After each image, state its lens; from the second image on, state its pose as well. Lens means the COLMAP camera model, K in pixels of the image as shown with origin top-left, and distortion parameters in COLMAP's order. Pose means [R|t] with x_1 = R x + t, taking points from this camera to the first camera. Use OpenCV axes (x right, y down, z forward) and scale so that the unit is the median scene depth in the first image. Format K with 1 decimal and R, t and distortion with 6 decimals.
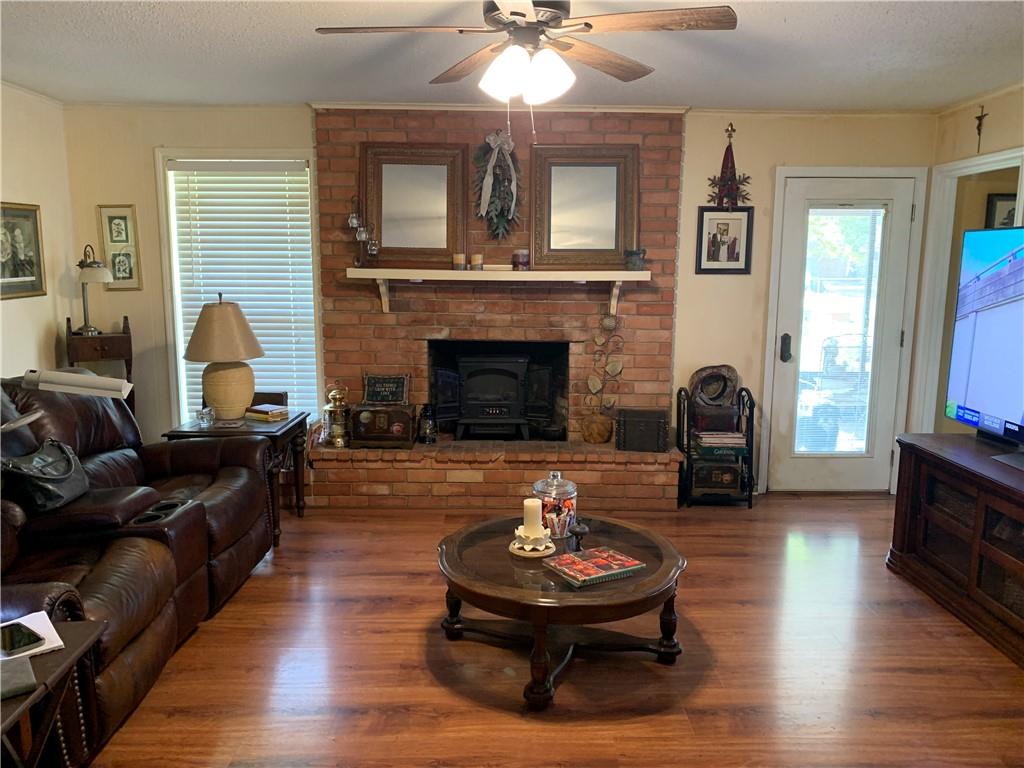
lens RADIAL K [[783.8, 0, 498.3], [0, 783.8, 385.0], [0, 0, 1]] dist [0.146496, -0.254403]
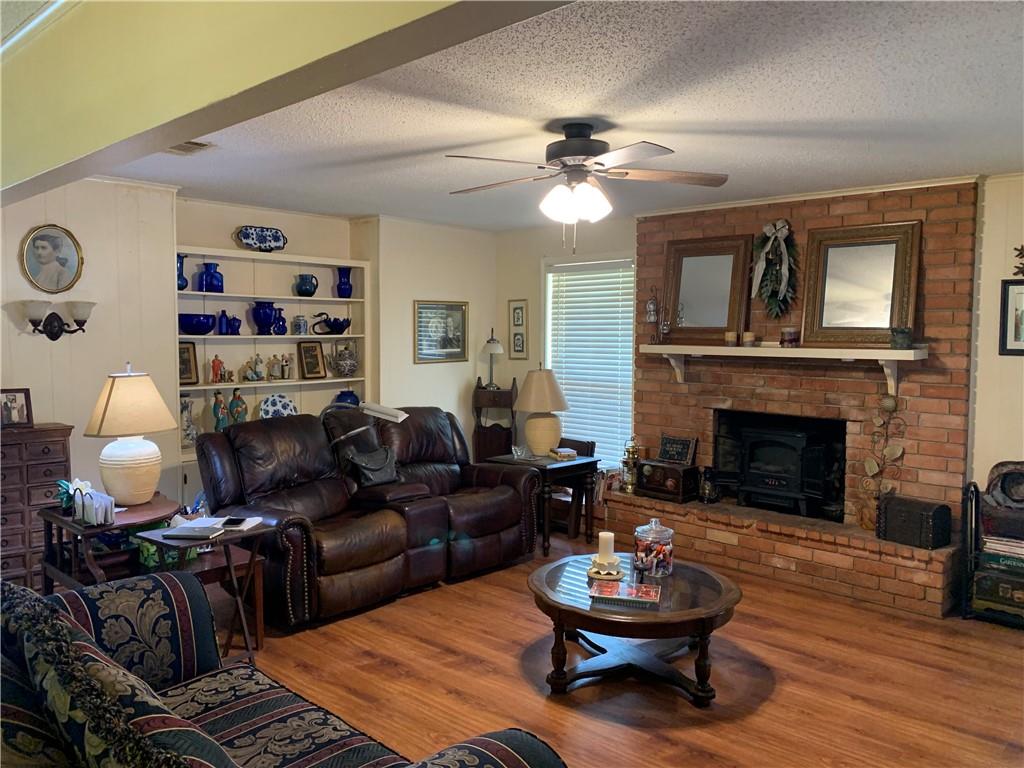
lens RADIAL K [[781.7, 0, 506.3], [0, 781.7, 384.8], [0, 0, 1]] dist [0.027070, -0.031998]
pose [[0.729680, 0.044915, -0.682312, 0.457401], [-0.112826, 0.992072, -0.055353, 0.002873], [0.674416, 0.117373, 0.728962, -0.002151]]
